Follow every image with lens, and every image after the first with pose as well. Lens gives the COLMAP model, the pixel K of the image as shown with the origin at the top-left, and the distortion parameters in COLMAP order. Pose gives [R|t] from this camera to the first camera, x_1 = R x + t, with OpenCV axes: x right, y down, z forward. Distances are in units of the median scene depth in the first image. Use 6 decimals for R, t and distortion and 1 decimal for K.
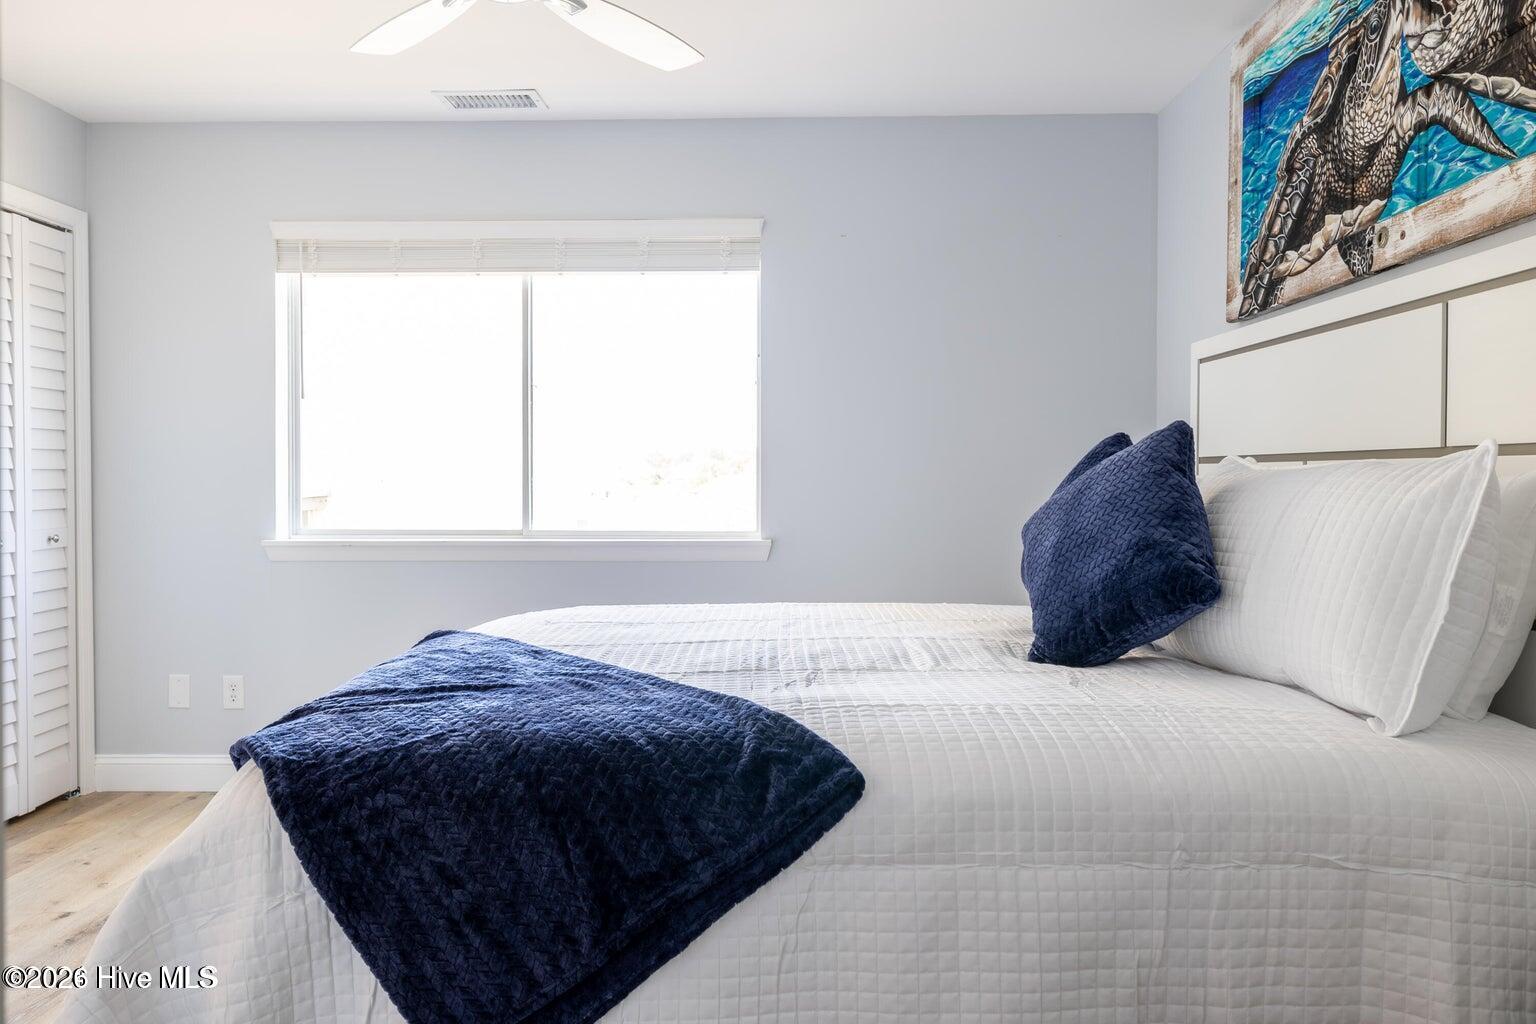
lens RADIAL K [[1194.7, 0, 767.3], [0, 1194.7, 506.5], [0, 0, 1]] dist [0.000022, 0.000173]
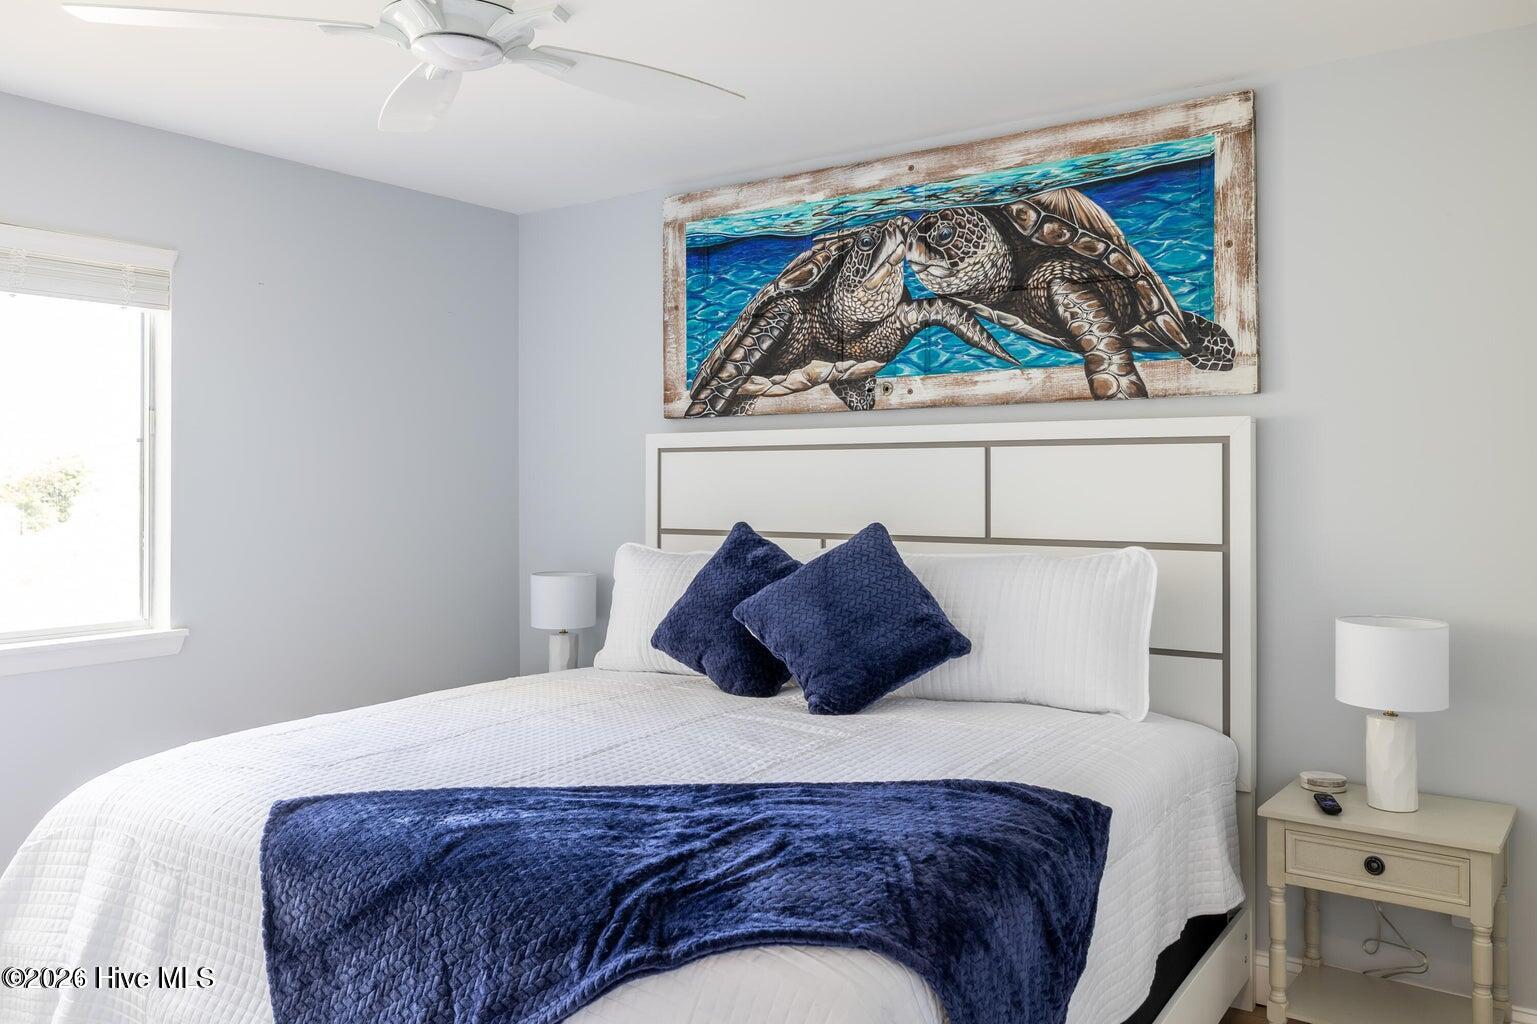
lens RADIAL K [[1174.7, 0, 795.6], [0, 1174.7, 481.1], [0, 0, 1]] dist [-0.025157, 0.000596]
pose [[0.552419, 0.002197, 0.833564, -0.770056], [0.020930, 0.999645, -0.016506, -0.091467], [-0.833304, 0.026565, 0.552177, 0.301285]]
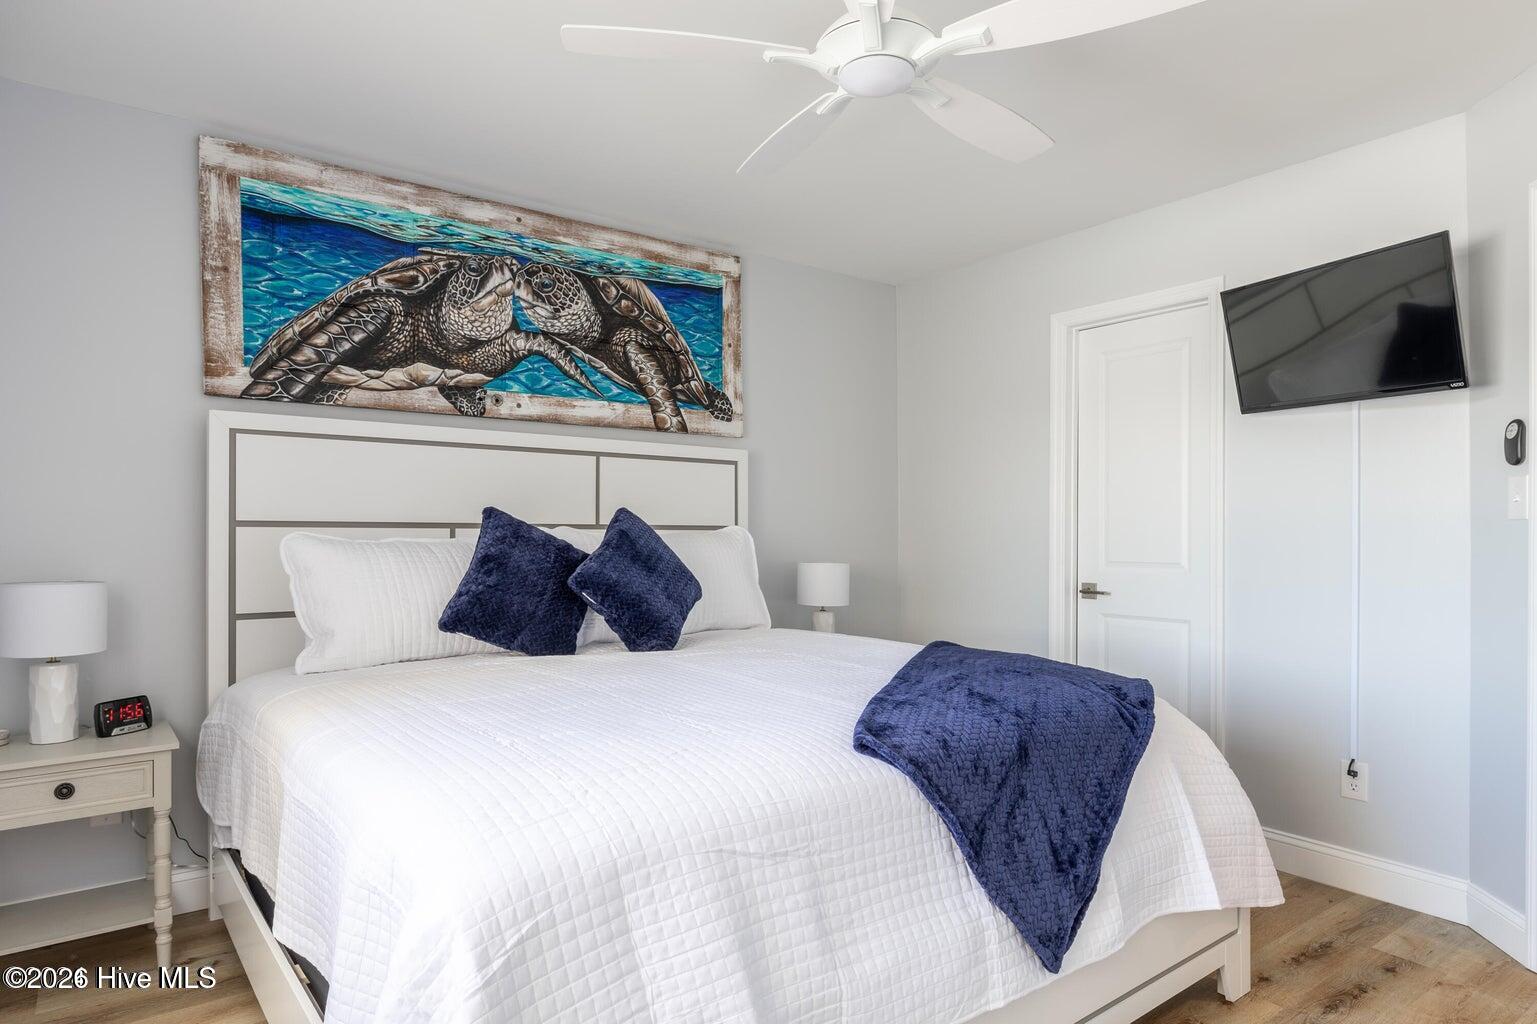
lens RADIAL K [[905.1, 0, 757.6], [0, 905.1, 533.2], [0, 0, 1]] dist [-0.006912, -0.001141]
pose [[-0.623876, -0.004102, 0.781513, -0.757503], [0.015886, 0.999713, 0.017929, -0.051661], [-0.781362, 0.023601, -0.623632, 1.554927]]
